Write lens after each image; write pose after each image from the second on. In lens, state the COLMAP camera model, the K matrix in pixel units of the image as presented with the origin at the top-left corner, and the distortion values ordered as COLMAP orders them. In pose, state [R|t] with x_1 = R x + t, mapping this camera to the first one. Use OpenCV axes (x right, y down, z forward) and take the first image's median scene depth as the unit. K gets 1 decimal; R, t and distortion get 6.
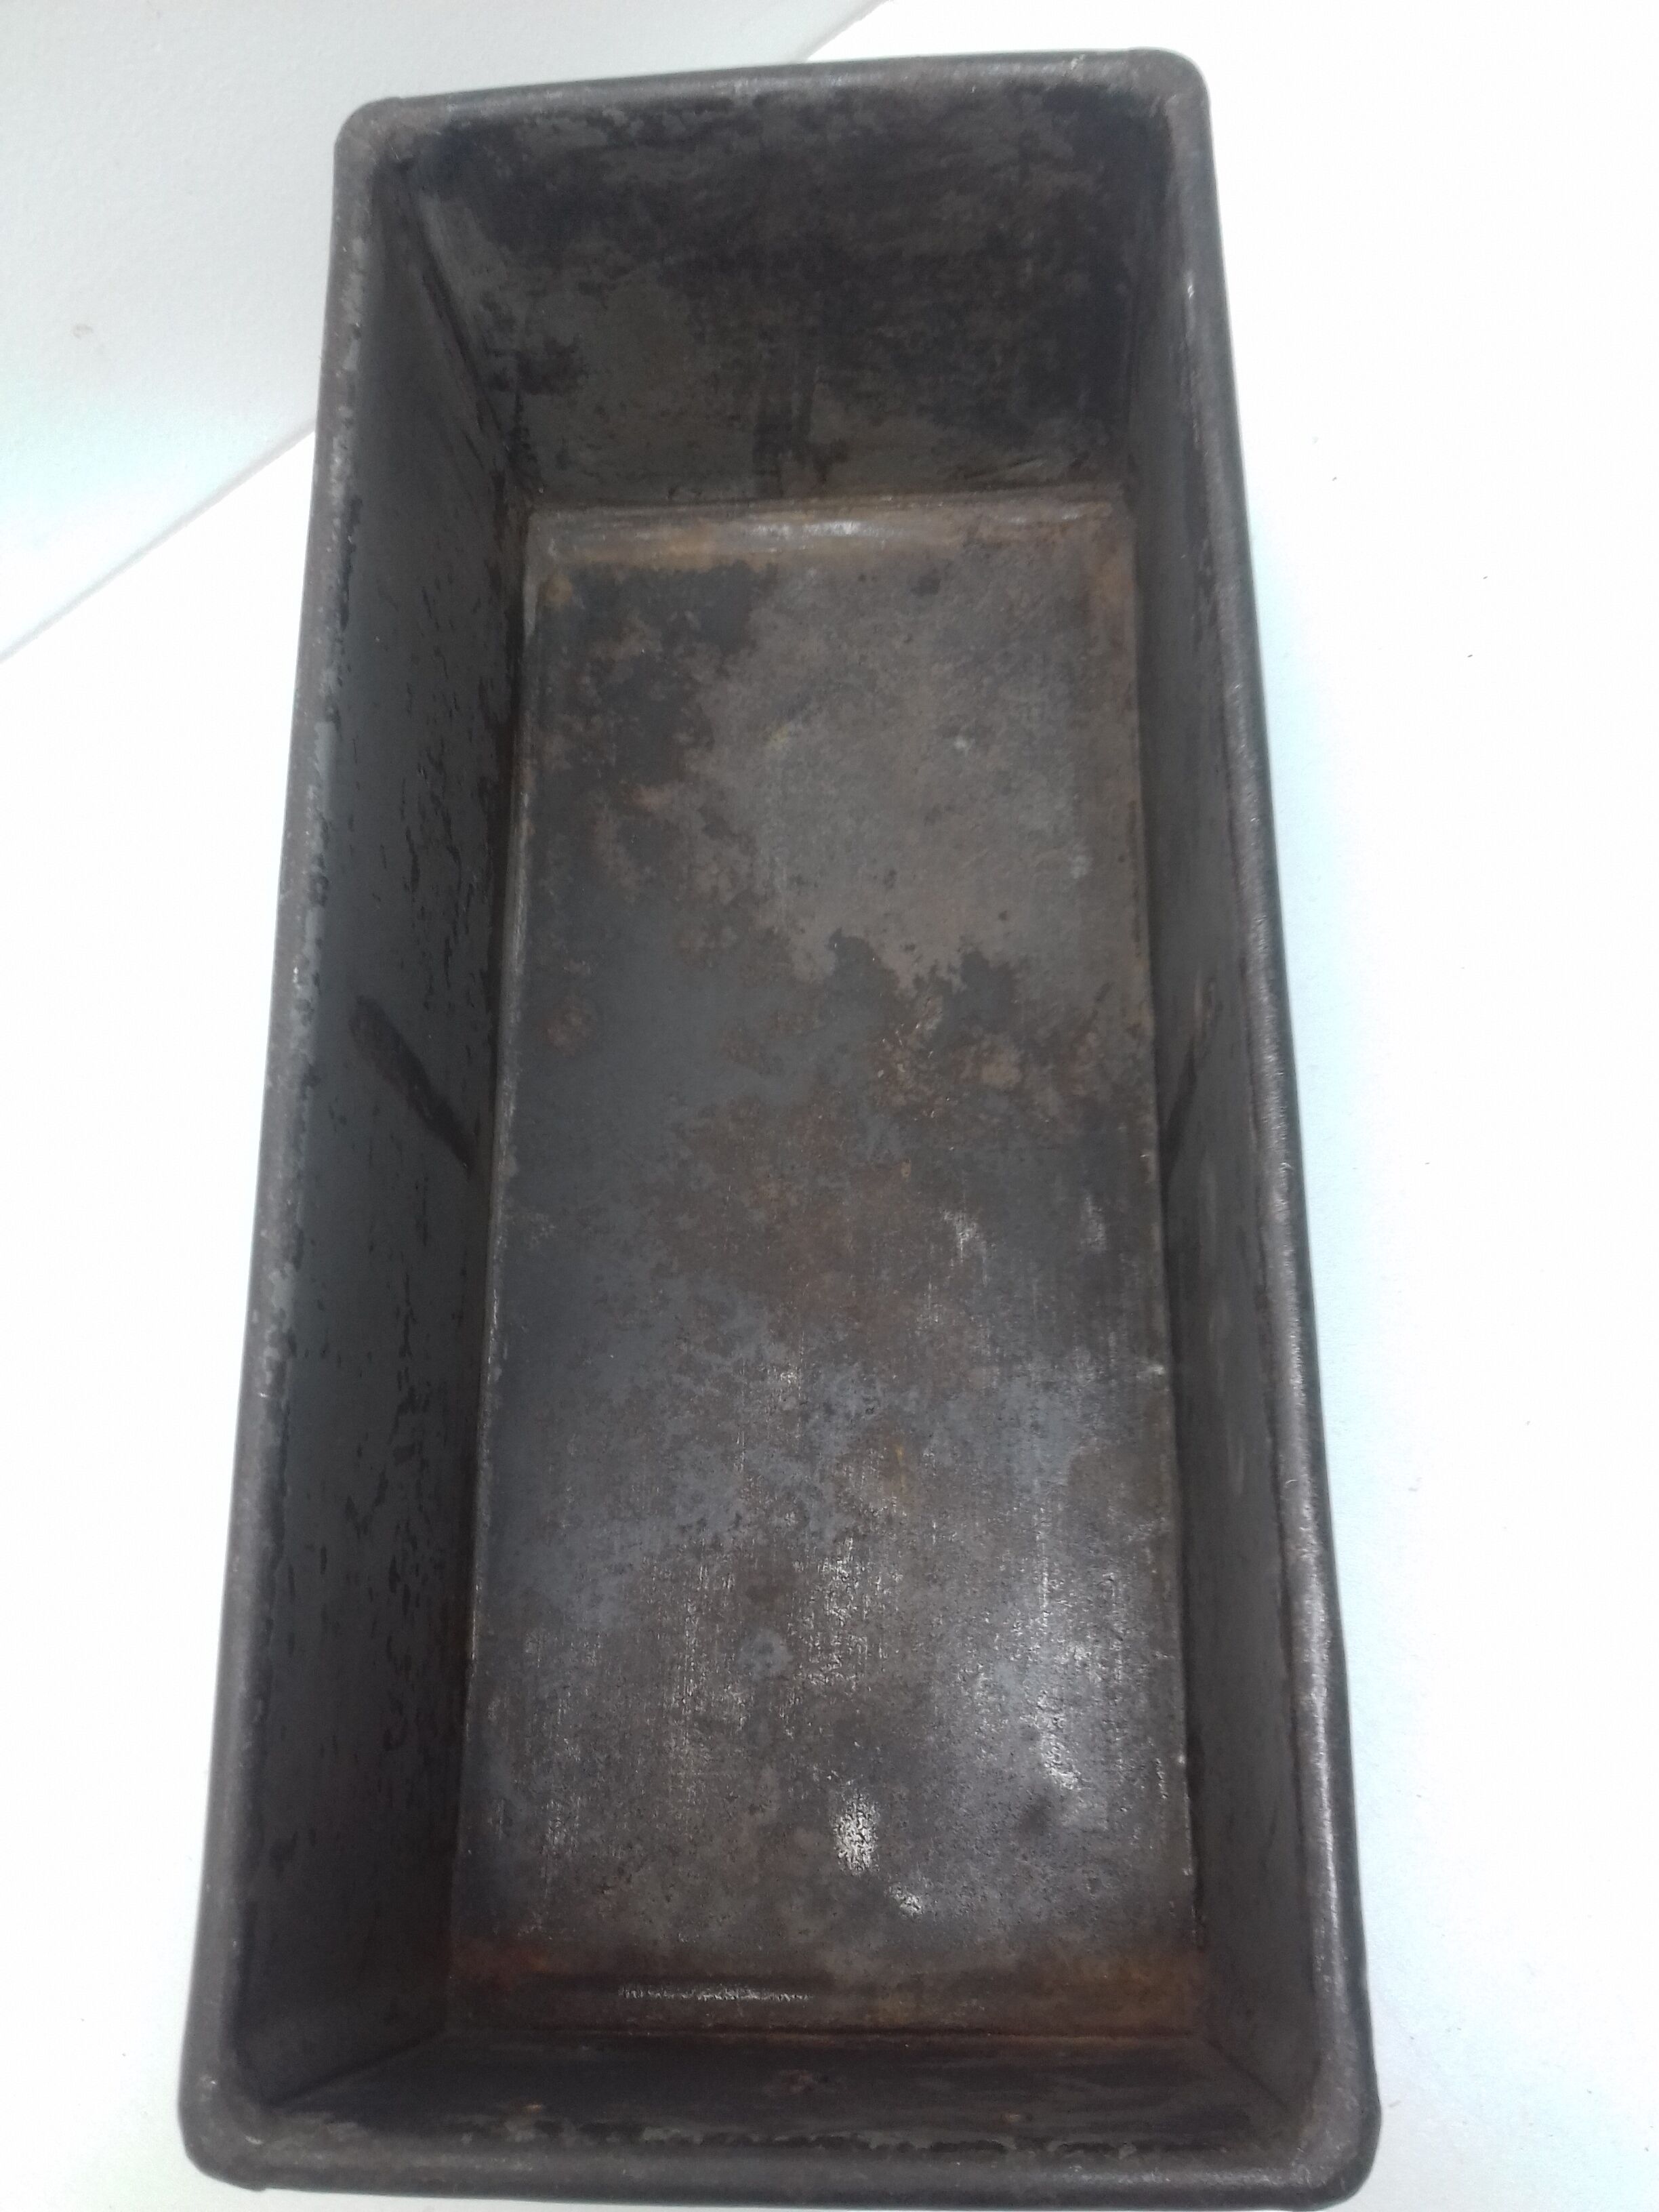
lens RADIAL K [[2021.6, 0, 829.5], [0, 2021.6, 1106.0], [0, 0, 1]] dist [0.091350, -0.200375]
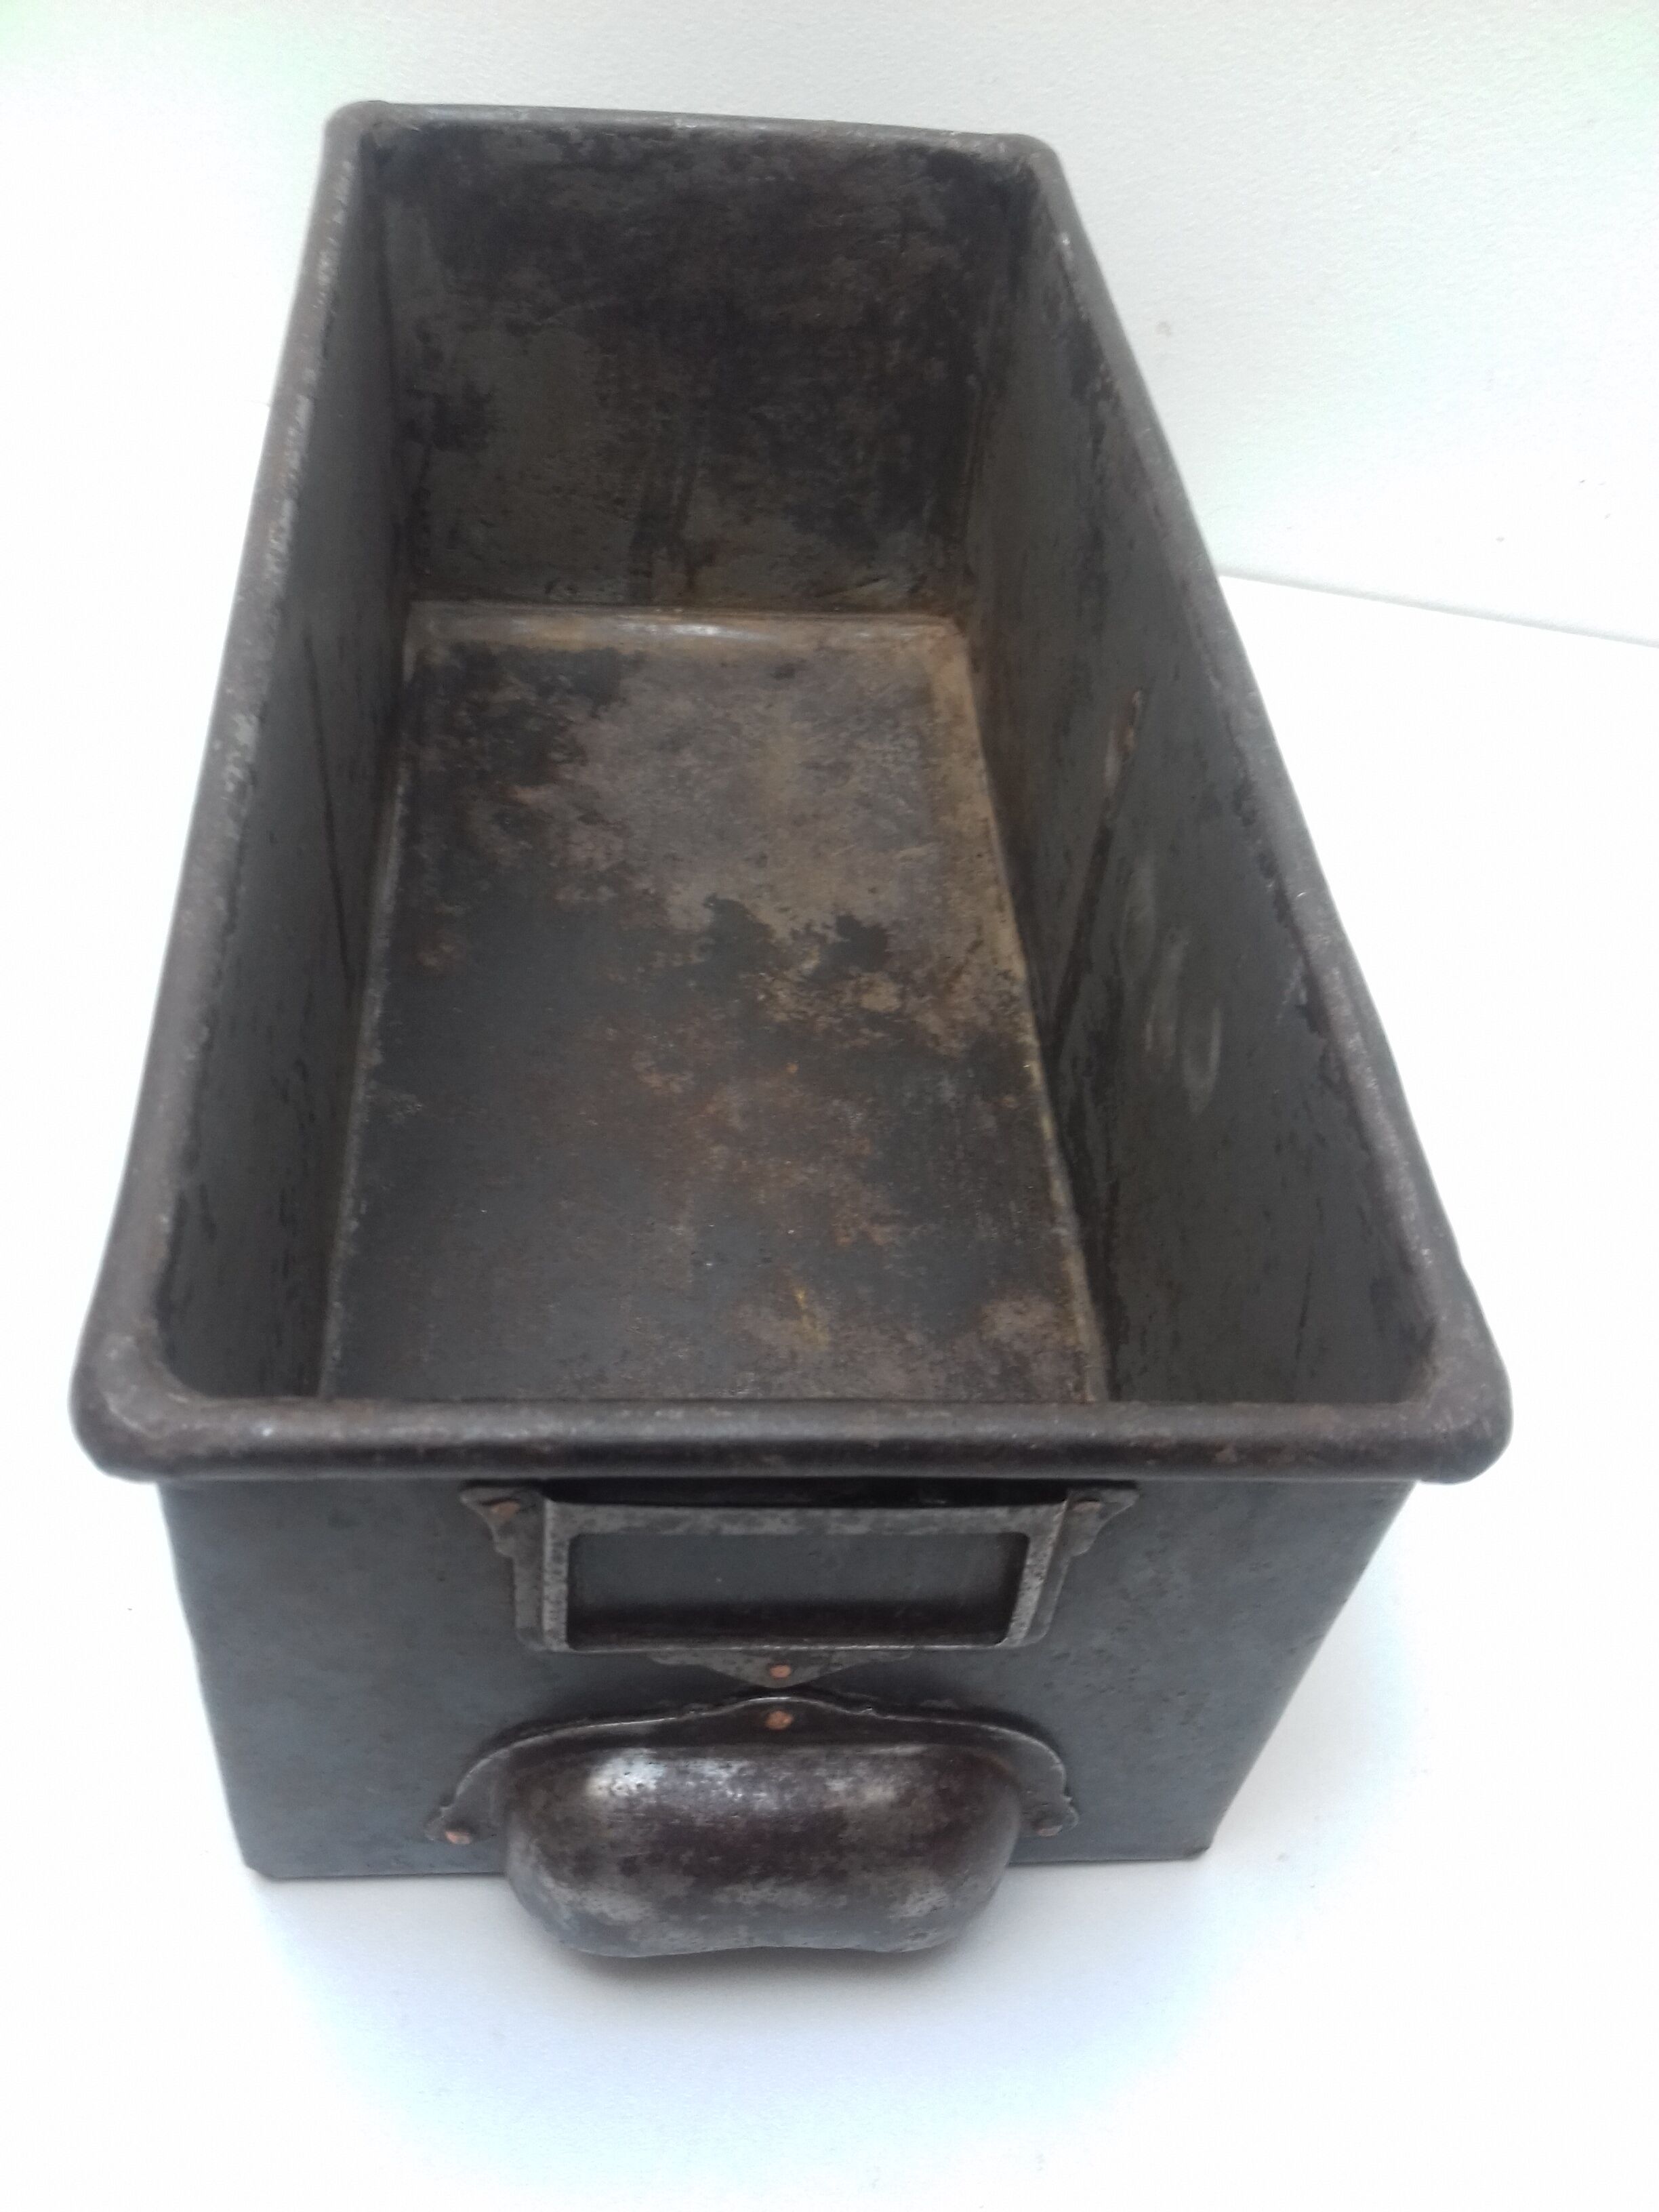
lens RADIAL K [[2021.6, 0, 829.5], [0, 2021.6, 1106.0], [0, 0, 1]] dist [0.091350, -0.200375]
pose [[0.984417, 0.057841, 0.166062, -0.101393], [0.016568, 0.909646, -0.415055, 0.434639], [-0.175065, 0.411338, 0.894513, 0.121459]]
